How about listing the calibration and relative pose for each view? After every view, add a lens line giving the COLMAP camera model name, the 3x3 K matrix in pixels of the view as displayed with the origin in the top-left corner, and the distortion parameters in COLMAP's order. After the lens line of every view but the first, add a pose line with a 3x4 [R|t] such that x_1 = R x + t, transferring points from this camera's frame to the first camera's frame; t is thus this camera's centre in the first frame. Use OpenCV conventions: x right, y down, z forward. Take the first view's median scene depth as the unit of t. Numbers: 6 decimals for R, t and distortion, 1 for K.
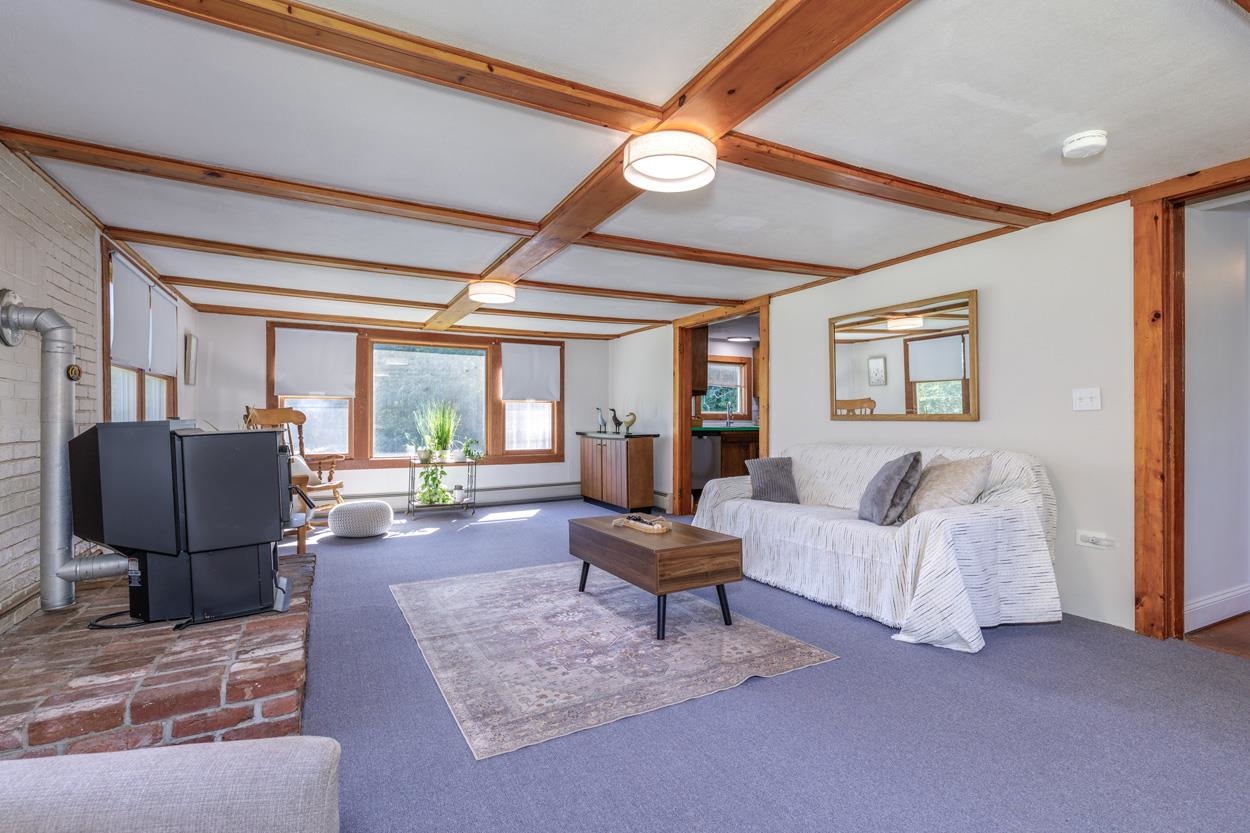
lens RADIAL K [[565.5, 0, 605.1], [0, 565.5, 412.3], [0, 0, 1]] dist [0.008850, -0.002357]
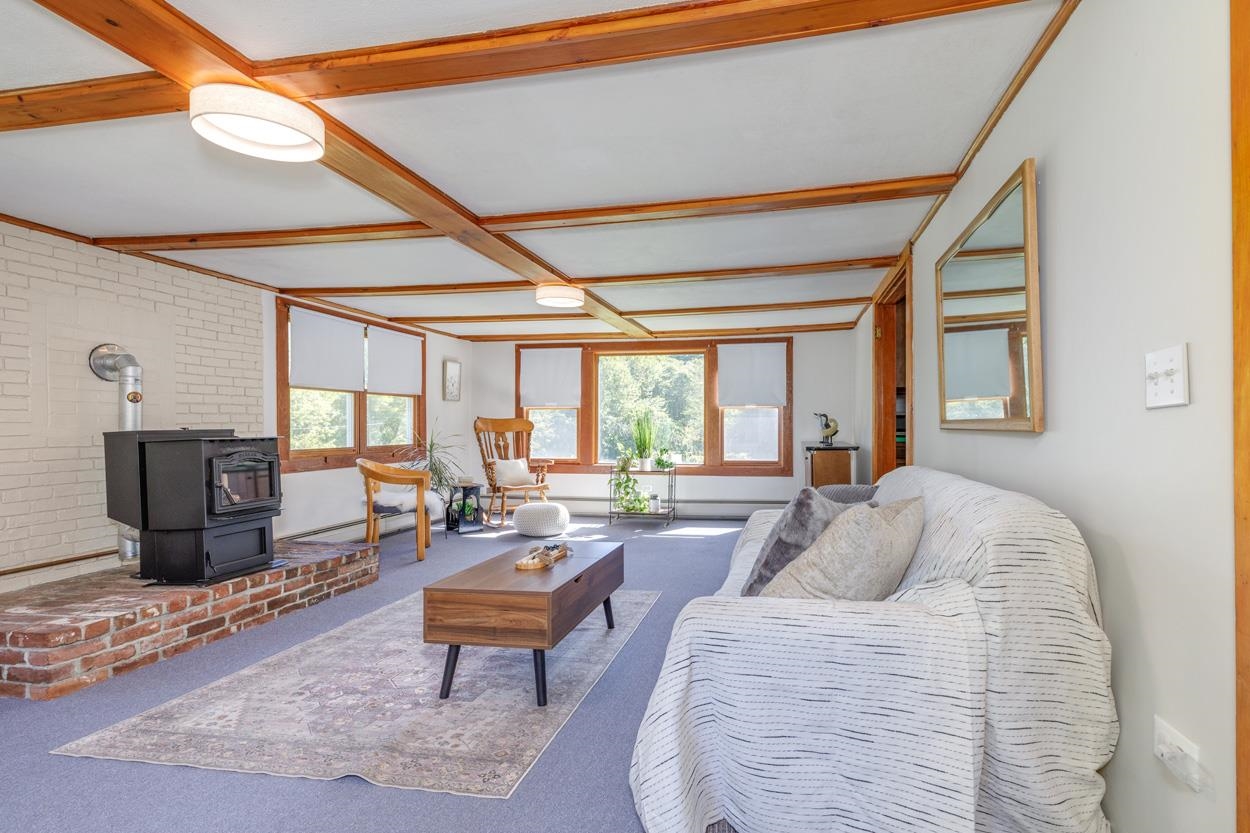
lens RADIAL K [[565.5, 0, 667.6], [0, 565.5, 423.5], [0, 0, 1]] dist [0.008850, -0.002357]
pose [[0.789620, -0.011506, -0.613489, 0.372088], [0.015645, 0.999877, 0.001384, 0.004430], [0.613397, -0.010691, 0.789702, 0.242623]]
